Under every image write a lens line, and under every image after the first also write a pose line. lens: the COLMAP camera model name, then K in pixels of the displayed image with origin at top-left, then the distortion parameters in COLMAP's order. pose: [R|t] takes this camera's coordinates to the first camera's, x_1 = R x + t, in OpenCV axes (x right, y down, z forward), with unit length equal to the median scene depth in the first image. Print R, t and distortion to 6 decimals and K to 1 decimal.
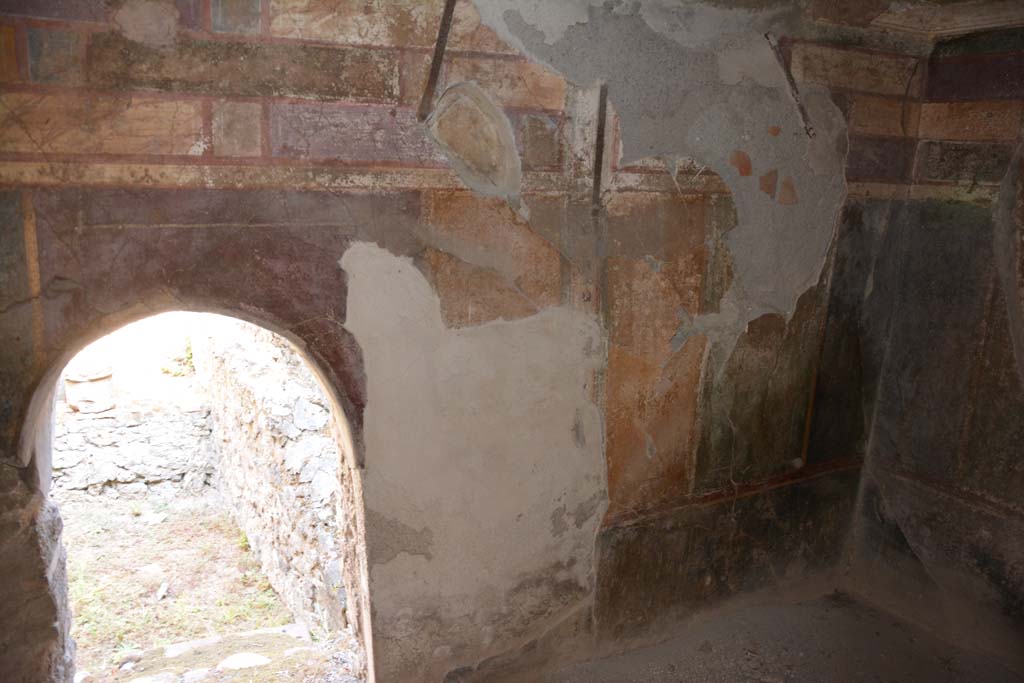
lens RADIAL K [[802.2, 0, 510.6], [0, 802.2, 348.0], [0, 0, 1]] dist [-0.158573, 0.116590]
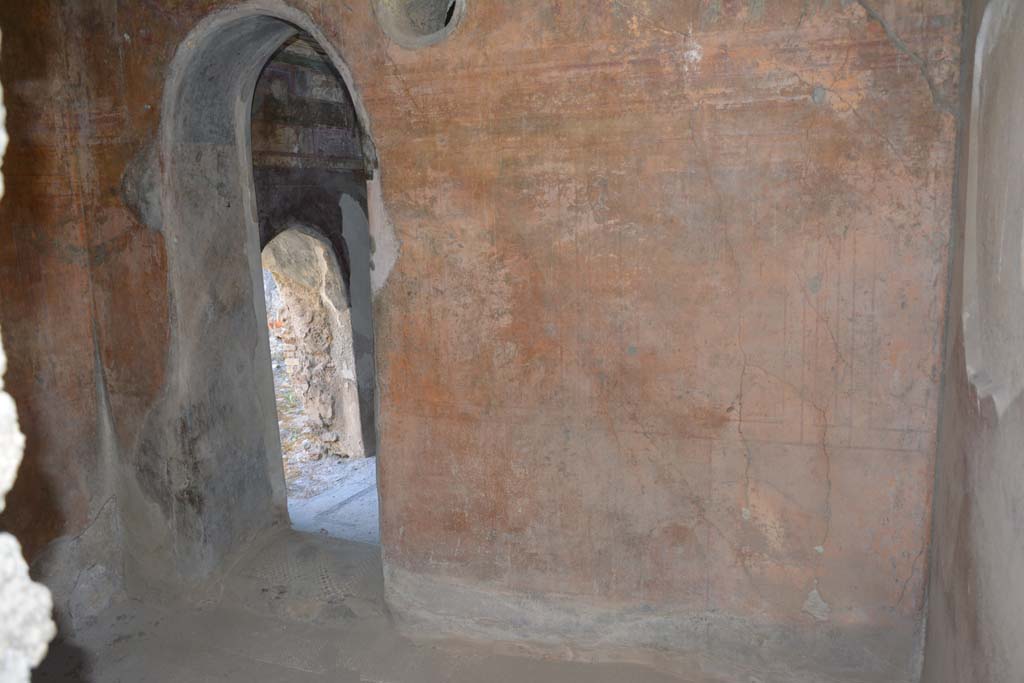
lens RADIAL K [[873.5, 0, 510.9], [0, 873.5, 344.5], [0, 0, 1]] dist [-0.127658, 0.137725]
pose [[0.711040, -0.171917, 0.681812, -1.209340], [0.212875, 0.976777, 0.024291, 0.235863], [-0.670154, 0.127869, 0.731124, -0.743440]]
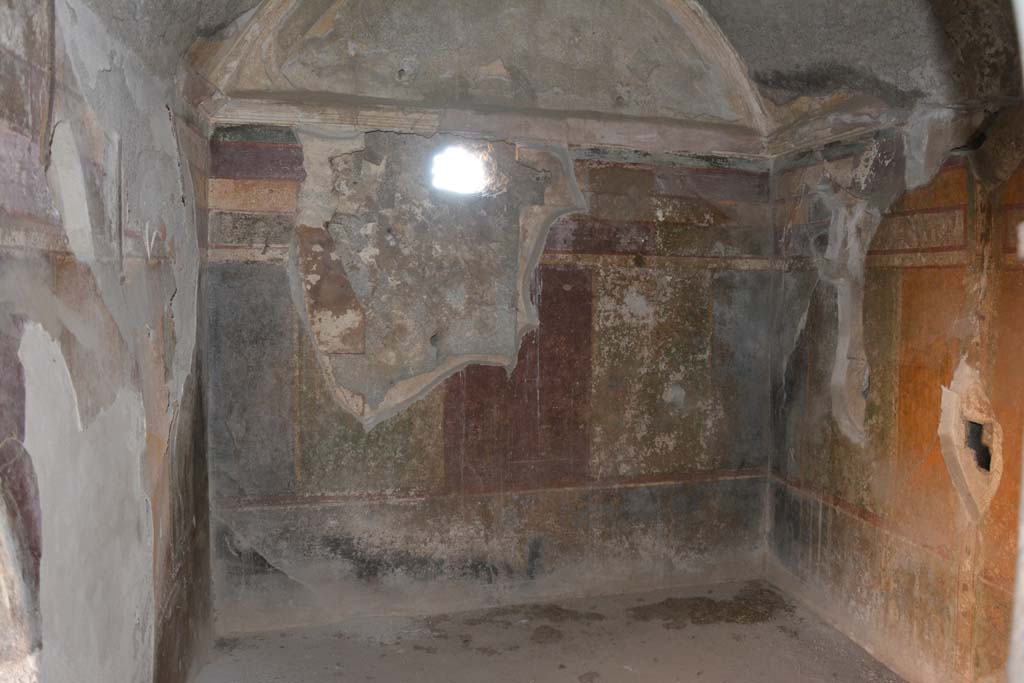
lens RADIAL K [[873.5, 0, 513.4], [0, 873.5, 344.8], [0, 0, 1]] dist [-0.127658, 0.137725]
pose [[0.243409, -0.102280, 0.964516, -0.657385], [0.215700, 0.975230, 0.048981, -0.046292], [-0.945635, 0.196124, 0.259441, 0.314168]]
